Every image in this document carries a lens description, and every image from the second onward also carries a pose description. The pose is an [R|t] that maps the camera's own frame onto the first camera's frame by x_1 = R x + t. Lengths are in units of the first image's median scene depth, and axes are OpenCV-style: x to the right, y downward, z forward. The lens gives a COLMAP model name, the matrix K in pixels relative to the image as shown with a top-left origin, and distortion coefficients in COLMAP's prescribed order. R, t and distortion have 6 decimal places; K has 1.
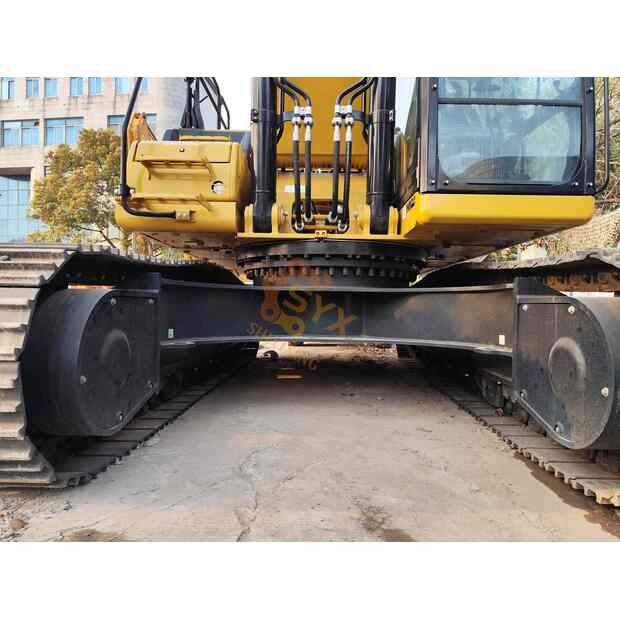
lens RADIAL K [[426.7, 0, 308.6], [0, 426.7, 306.9], [0, 0, 1]] dist [0.060210, -0.070364]
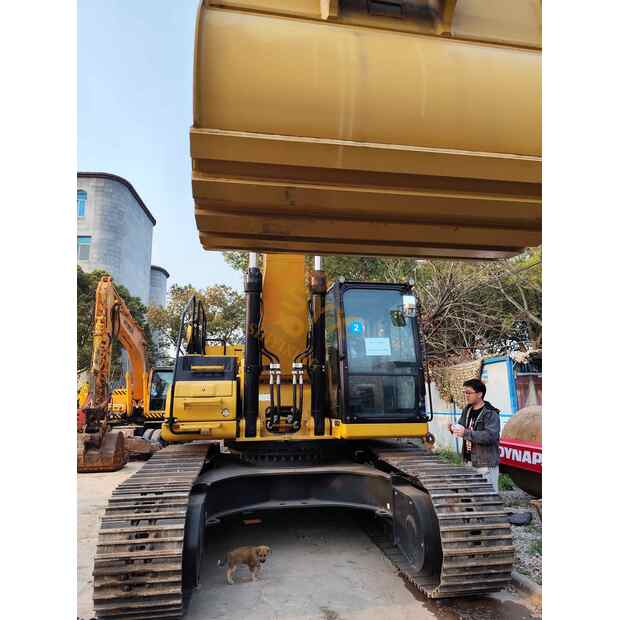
lens RADIAL K [[426.7, 0, 308.6], [0, 426.7, 306.9], [0, 0, 1]] dist [0.060210, -0.070364]
pose [[0.983113, 0.011425, 0.182642, -0.202928], [0.029474, 0.975133, -0.219650, -0.303423], [-0.180609, 0.221325, 0.958330, -0.768186]]
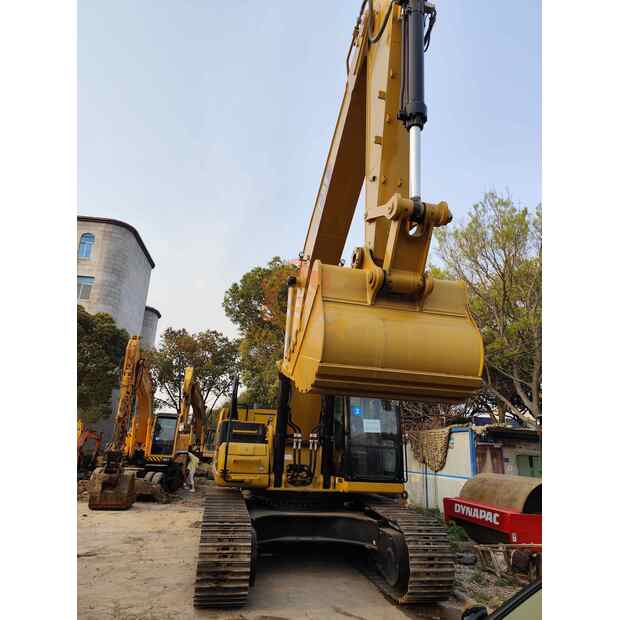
lens RADIAL K [[426.7, 0, 308.6], [0, 426.7, 306.9], [0, 0, 1]] dist [0.060210, -0.070364]
pose [[0.970518, 0.099636, 0.219469, -0.569383], [-0.025774, 0.948239, -0.316511, -0.376854], [-0.239645, 0.301523, 0.922851, -1.519155]]
